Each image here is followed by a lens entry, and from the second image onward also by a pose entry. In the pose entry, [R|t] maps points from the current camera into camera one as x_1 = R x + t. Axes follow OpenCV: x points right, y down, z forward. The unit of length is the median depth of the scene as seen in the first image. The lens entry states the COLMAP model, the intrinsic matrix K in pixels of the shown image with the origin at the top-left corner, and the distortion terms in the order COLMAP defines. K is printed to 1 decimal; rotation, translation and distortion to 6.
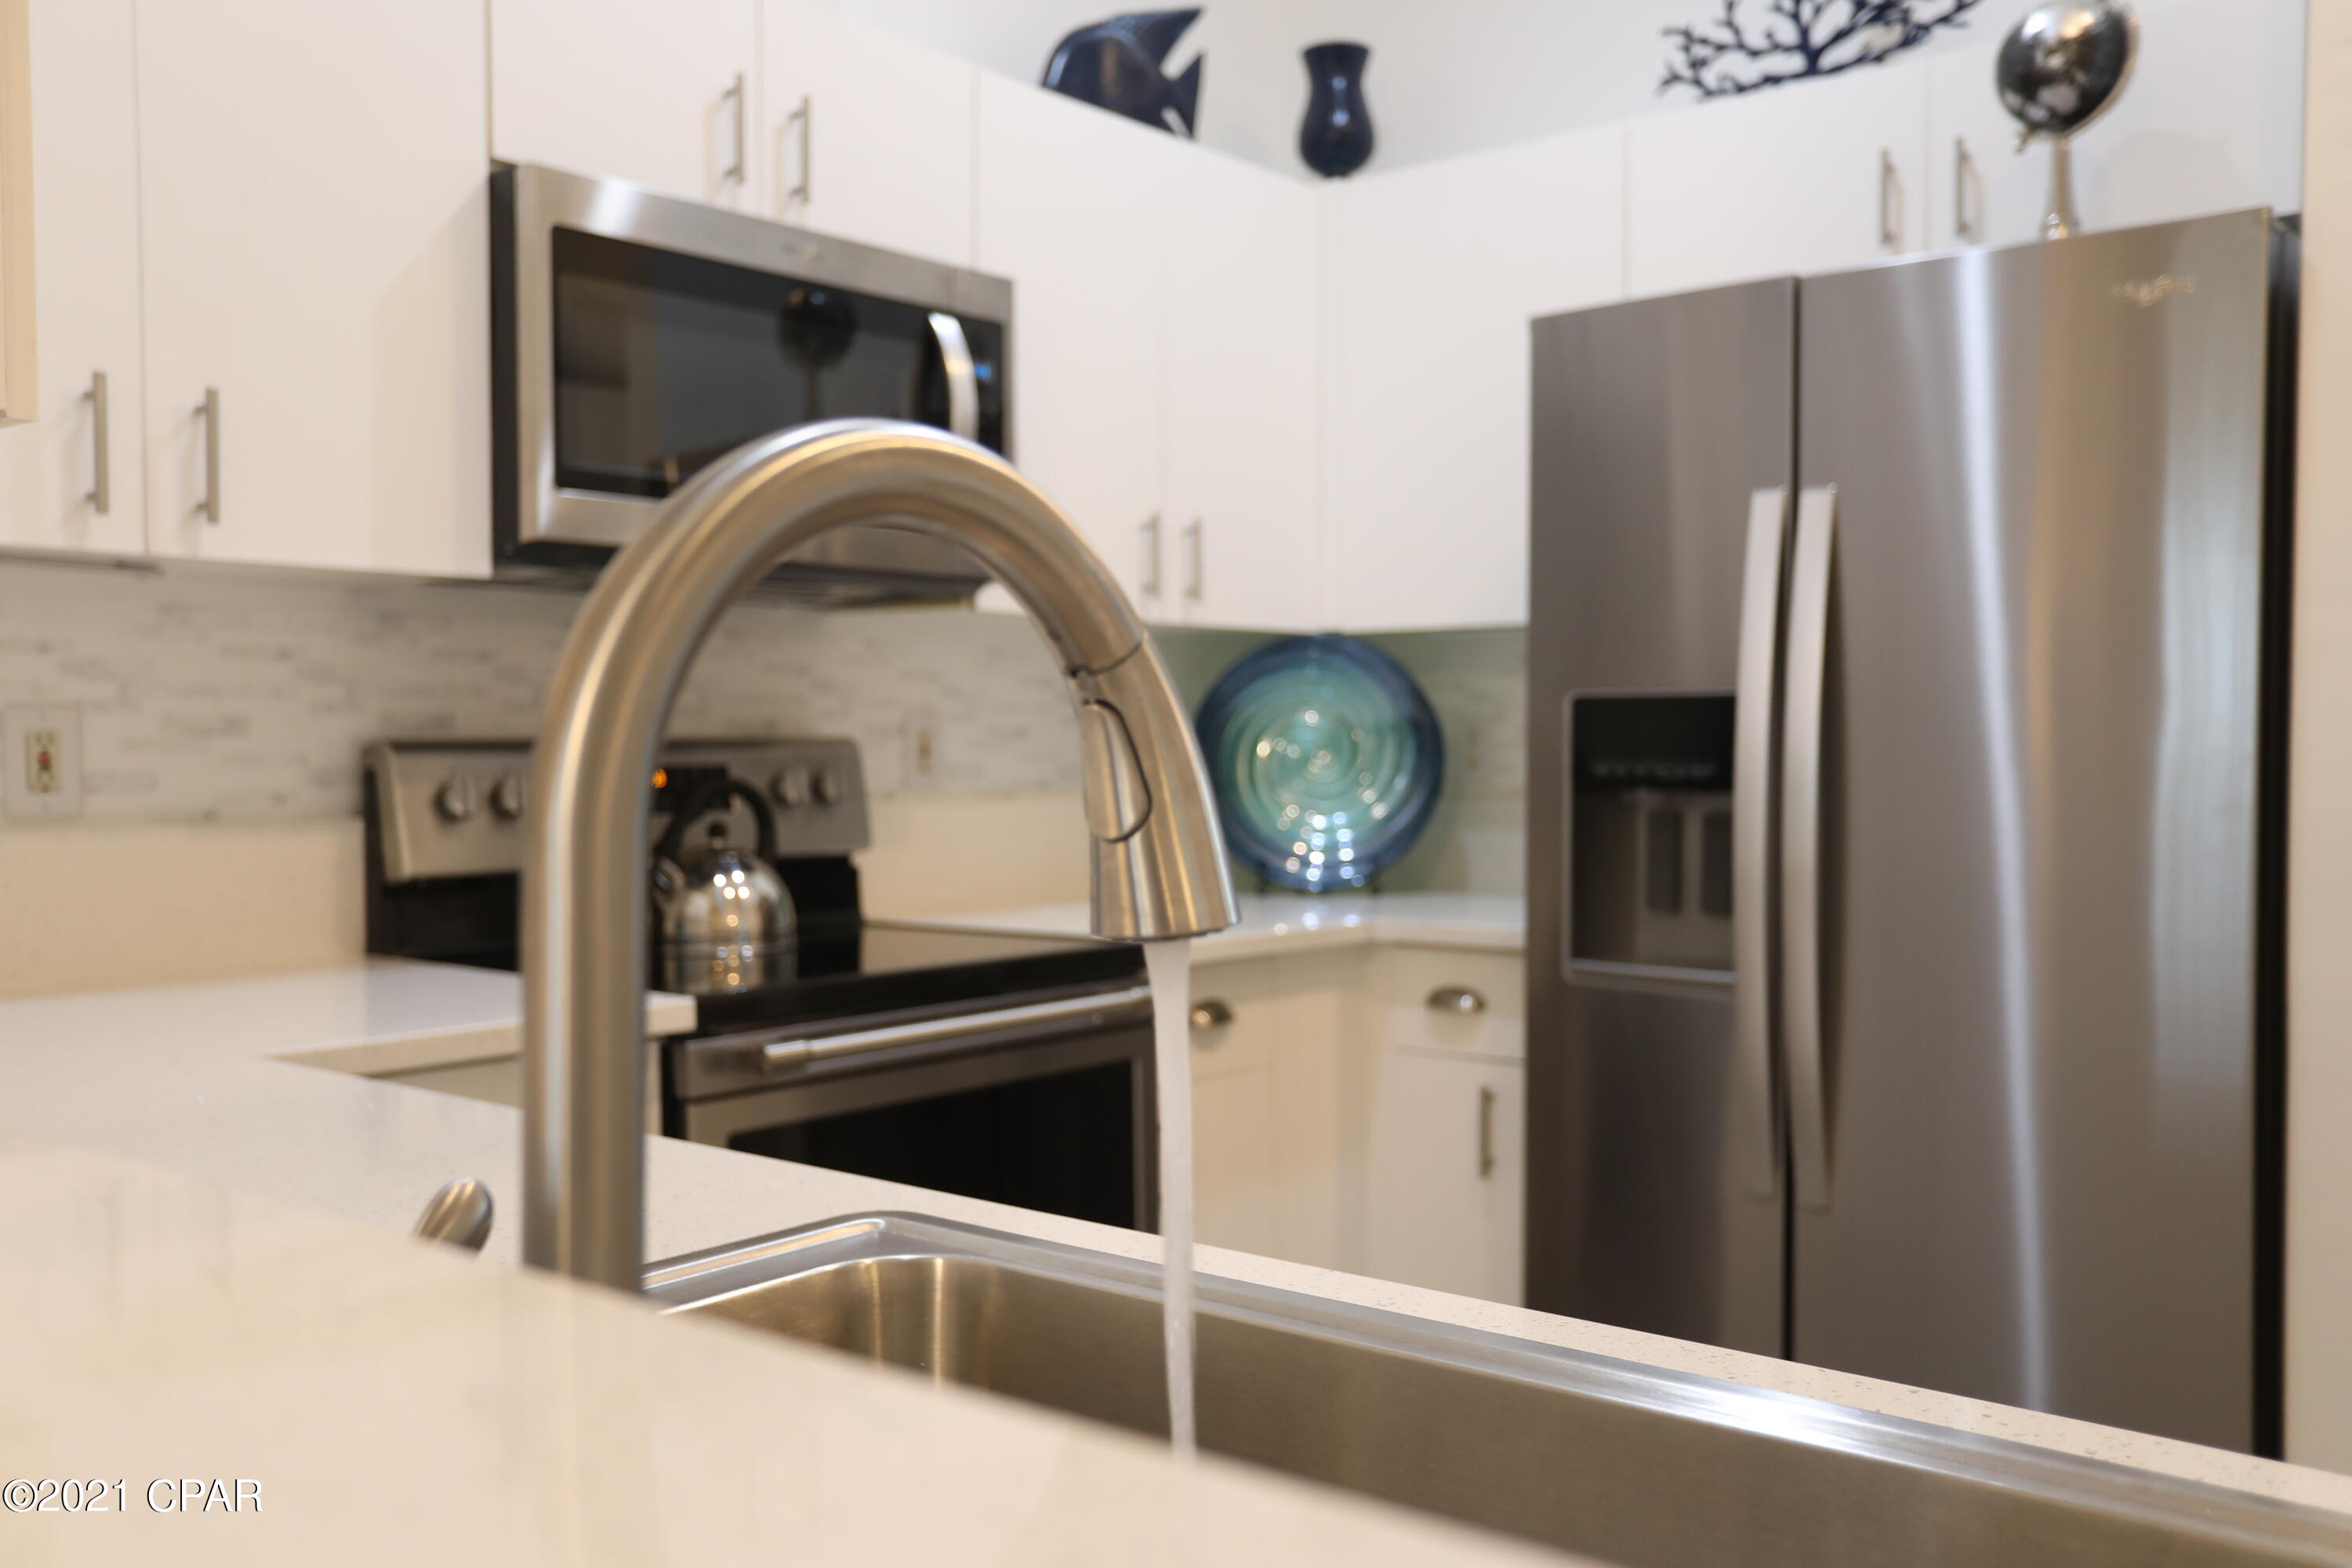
lens RADIAL K [[1993.2, 0, 1162.1], [0, 1993.2, 784.4], [0, 0, 1]] dist [-0.005133, 0.019837]
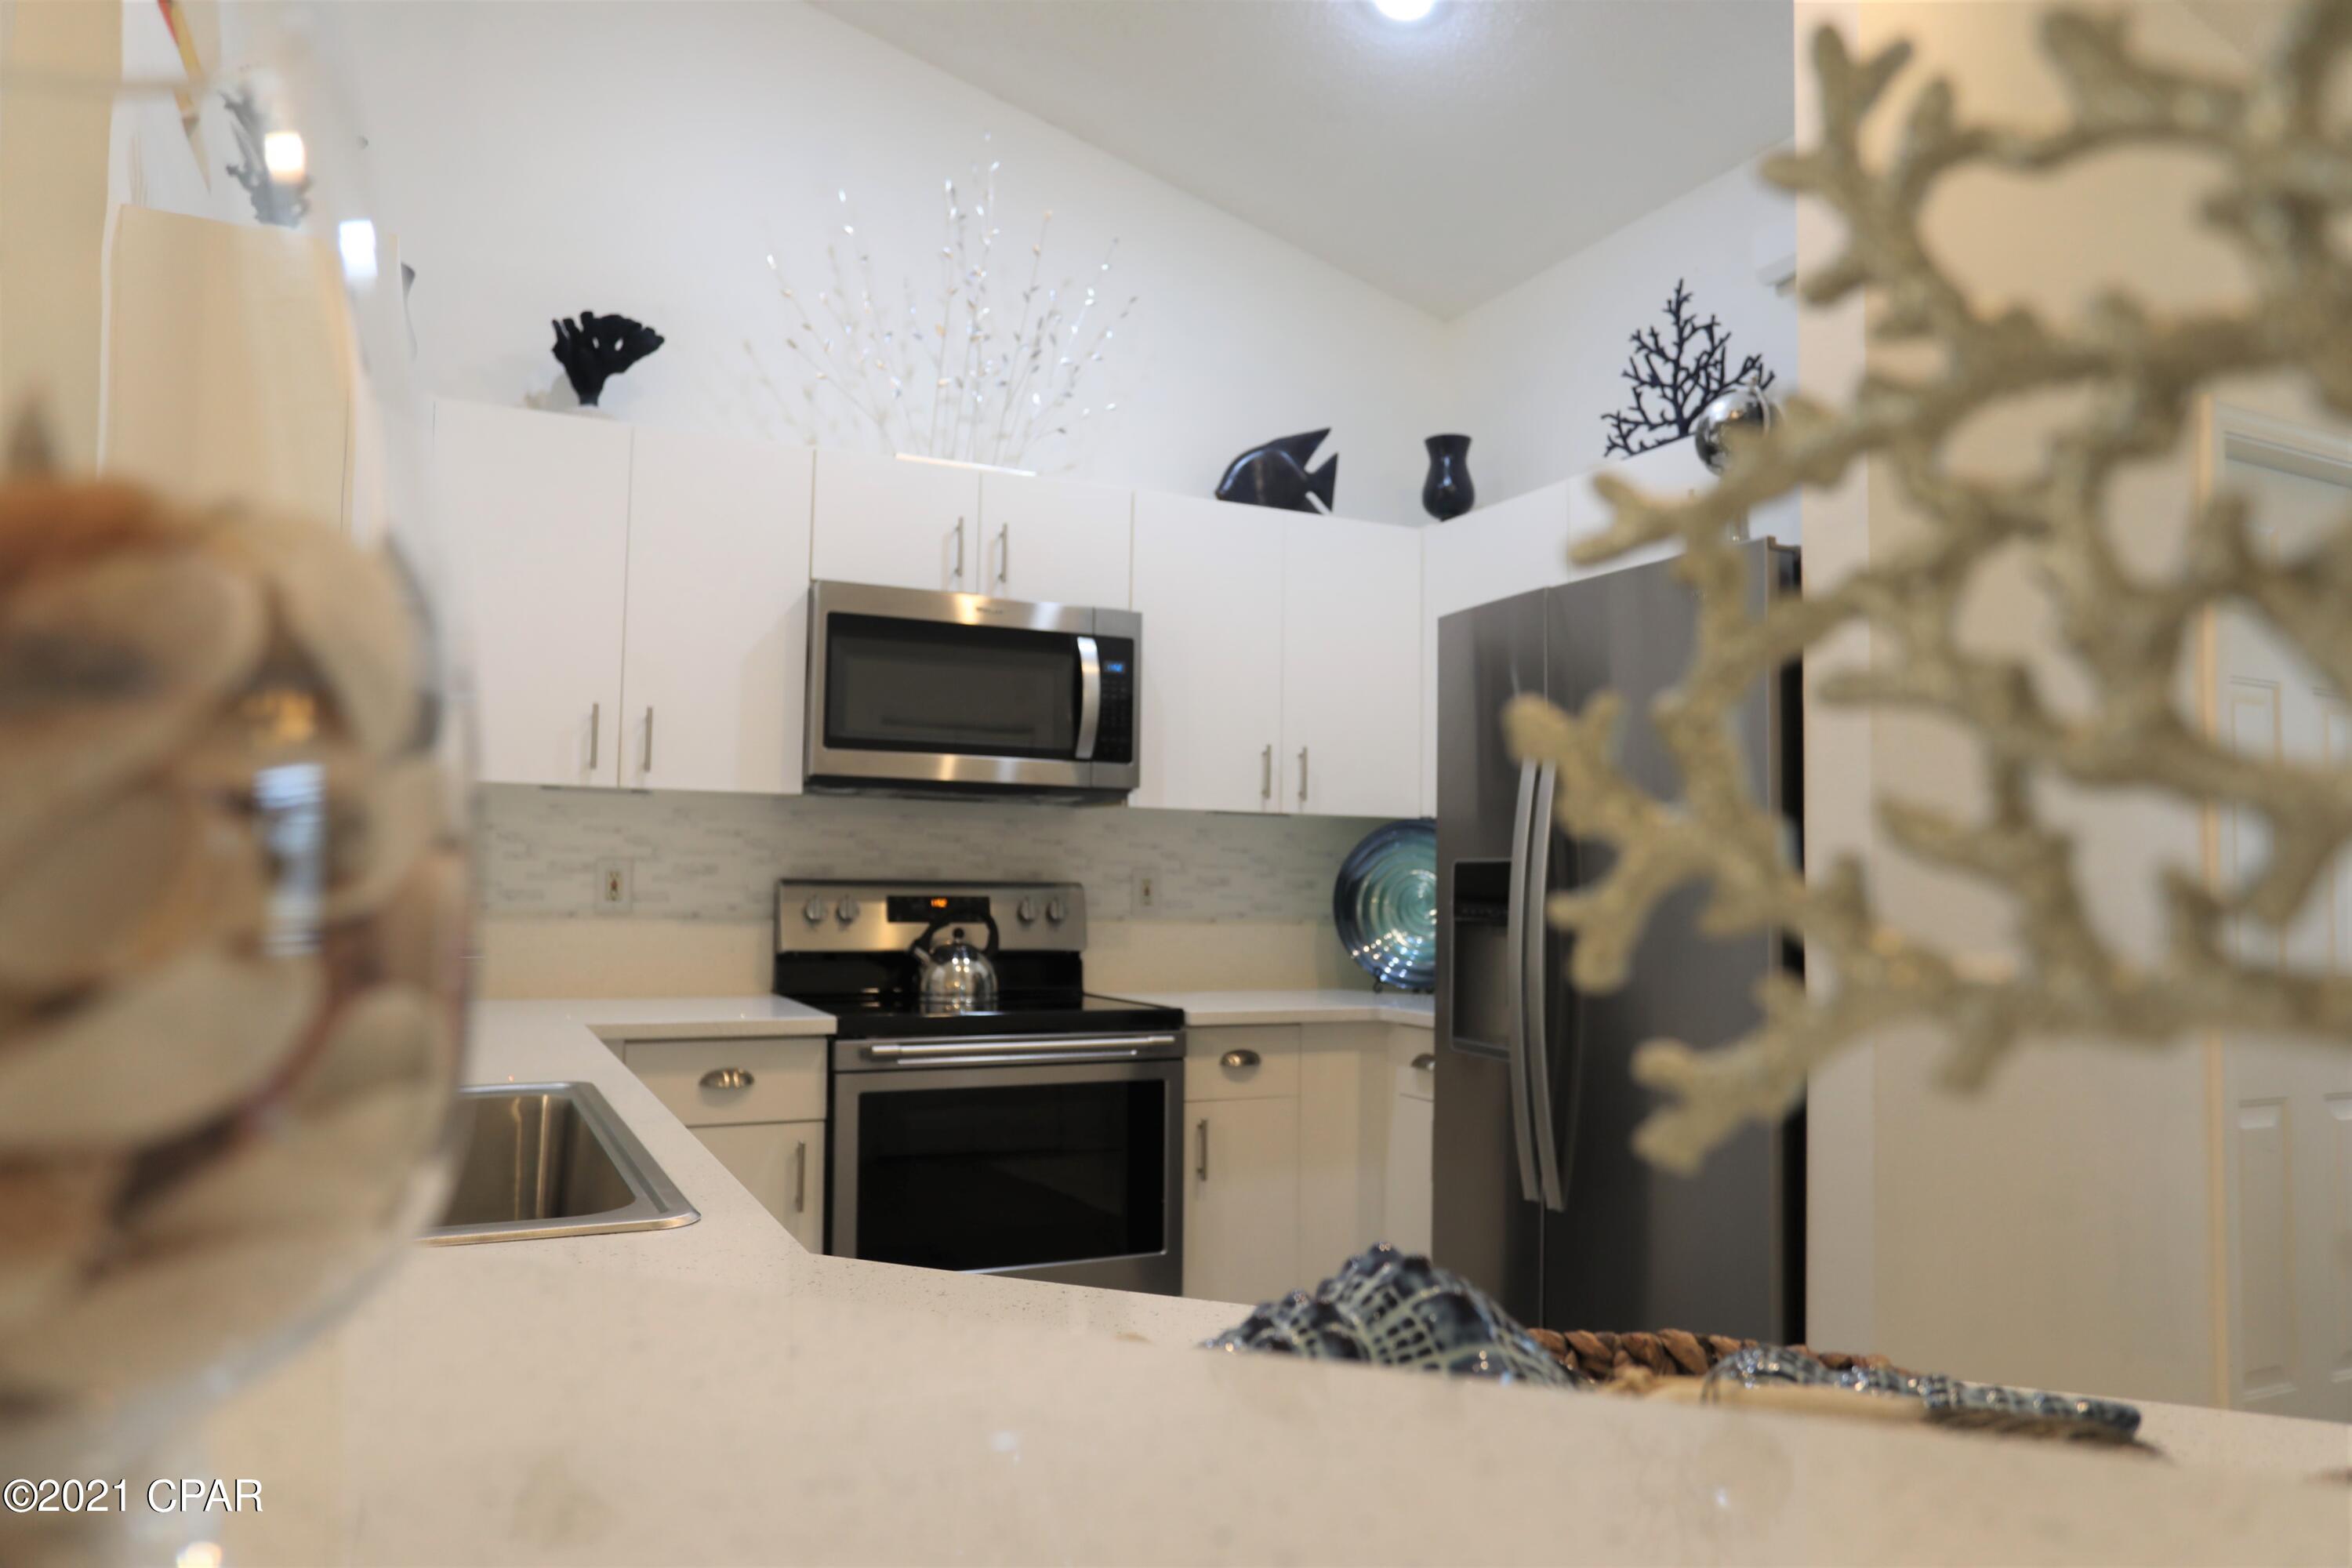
lens RADIAL K [[1460.3, 0, 1164.2], [0, 1460.3, 800.2], [0, 0, 1]] dist [-0.050056, 0.000267]
pose [[0.912314, -0.004883, -0.409463, 0.477358], [-0.028174, 0.996811, -0.074660, -0.003024], [0.408521, 0.079650, 0.909267, -0.112599]]
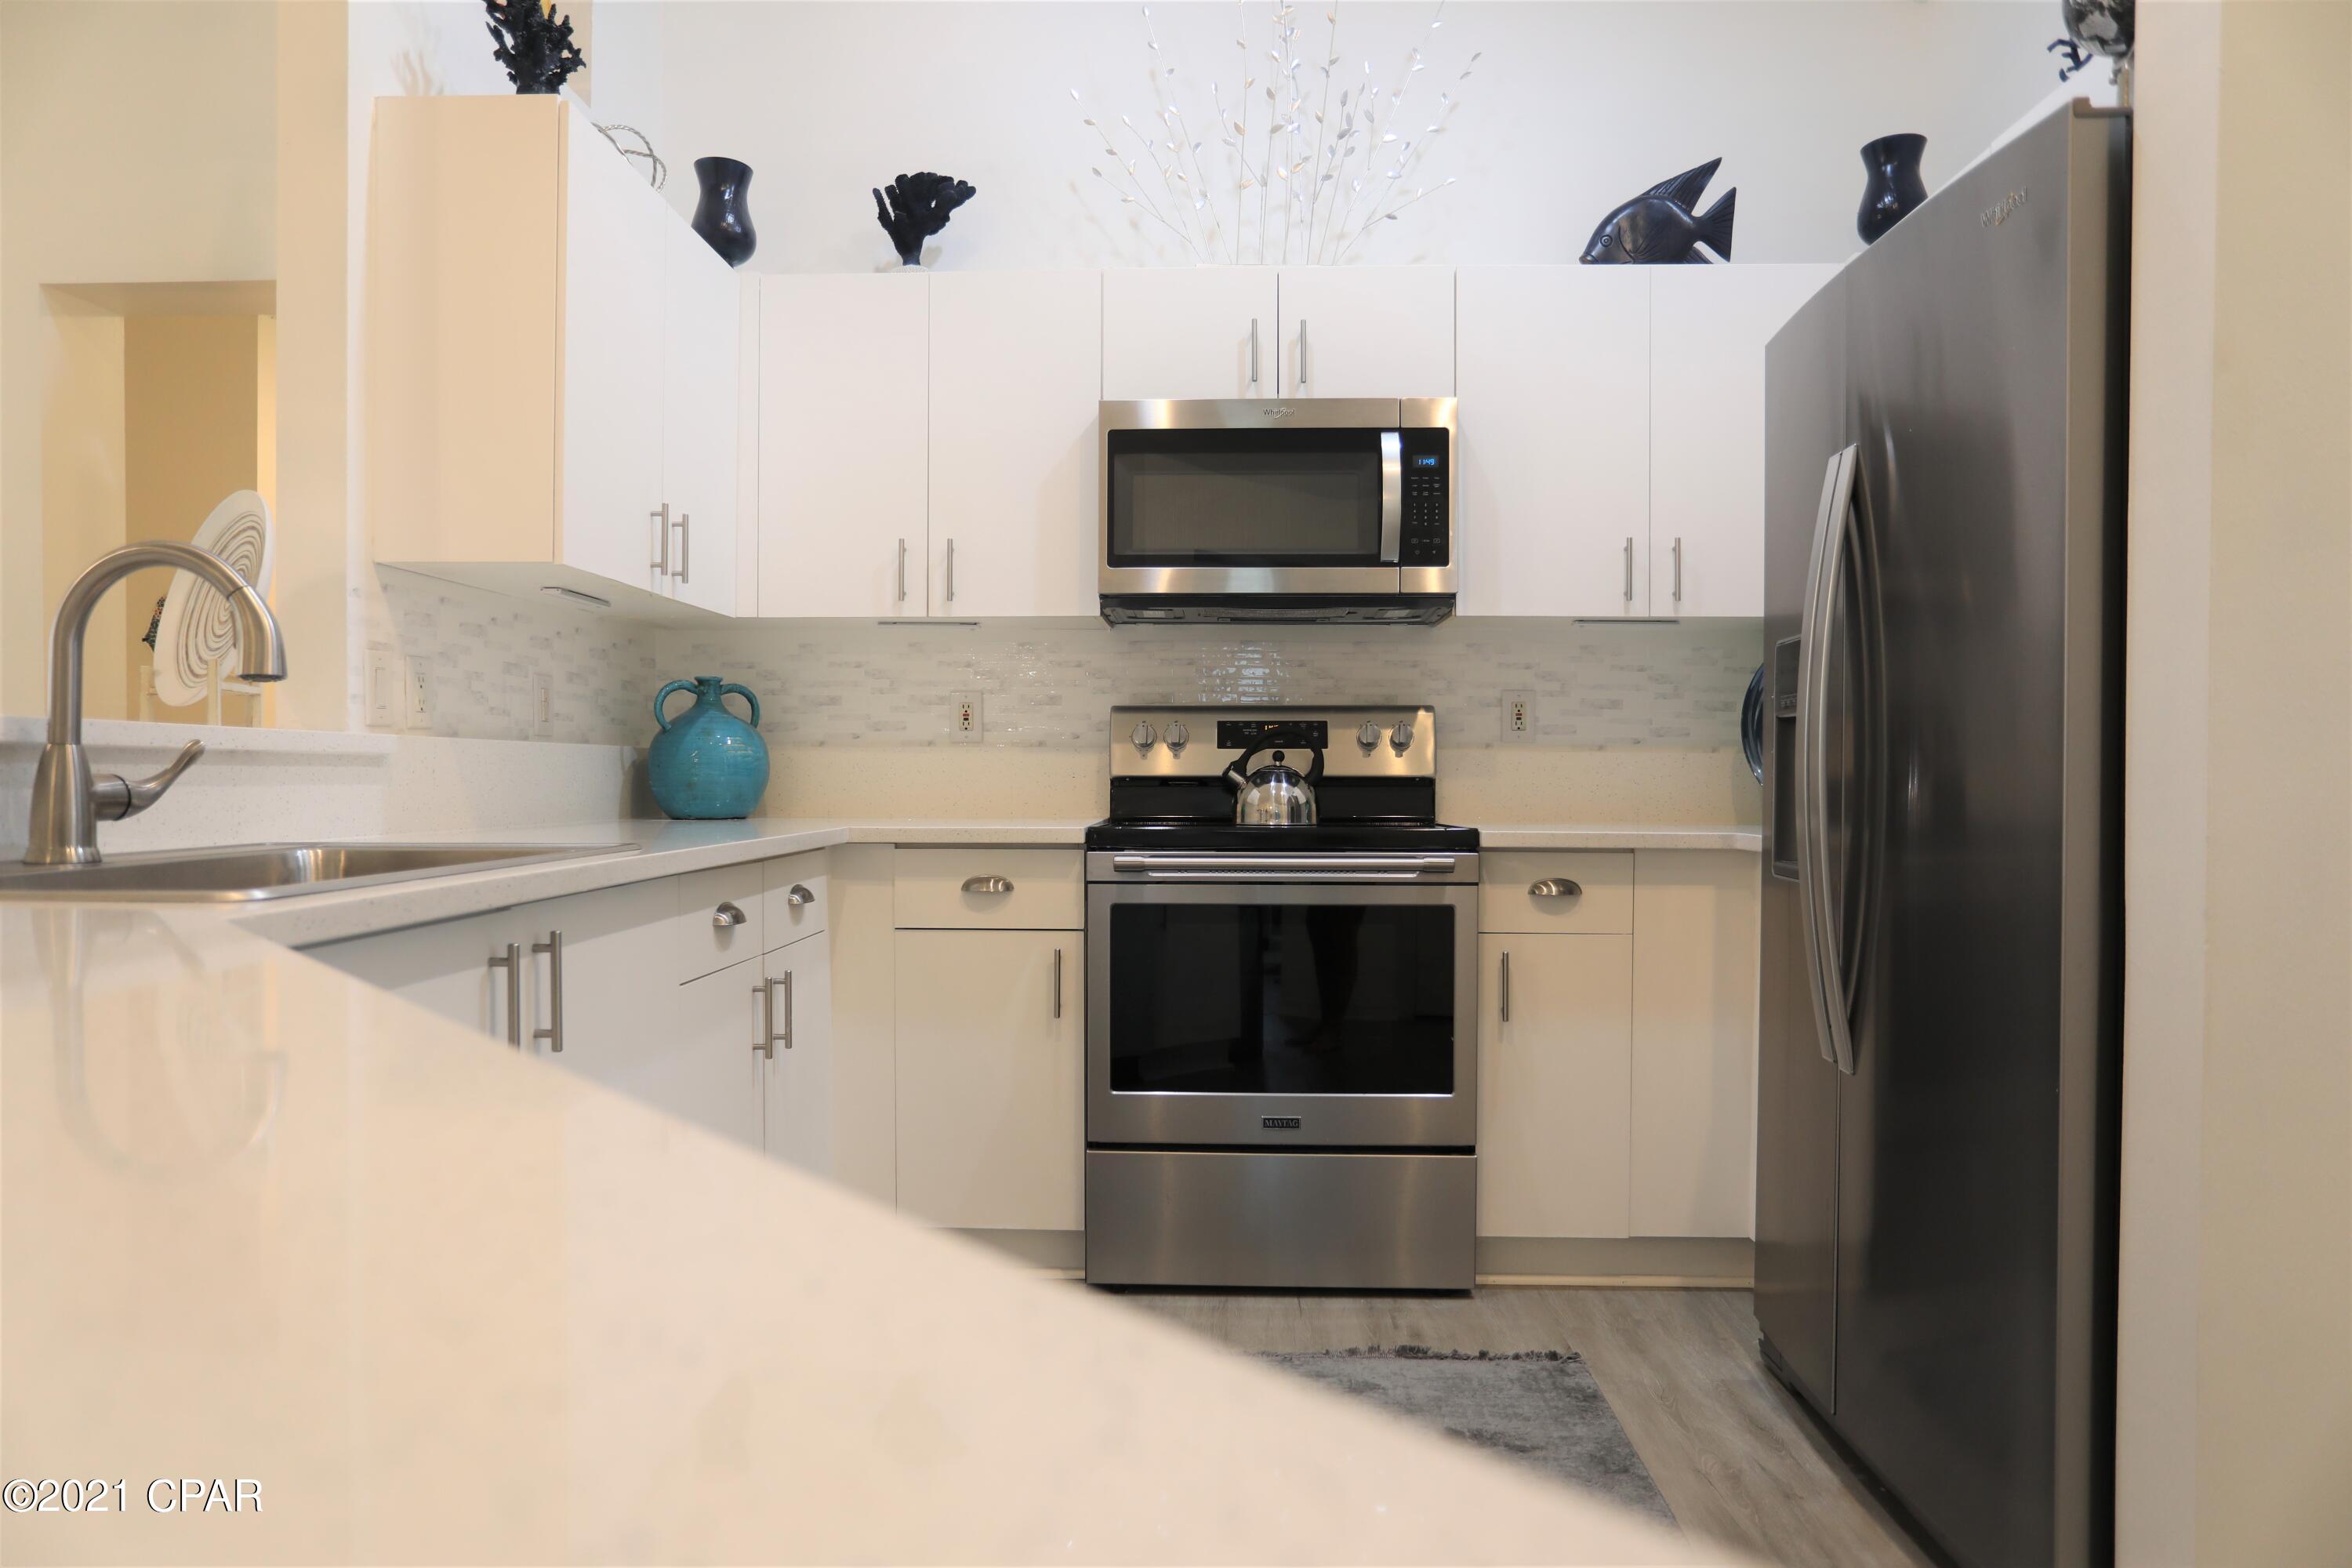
lens RADIAL K [[1399.5, 0, 1195.7], [0, 1399.5, 781.0], [0, 0, 1]] dist [-0.025919, 0.017869]
pose [[0.628849, 0.009293, -0.777472, 0.675481], [-0.020964, 0.999768, -0.005006, 0.052367], [0.777245, 0.019447, 0.628897, 0.187120]]
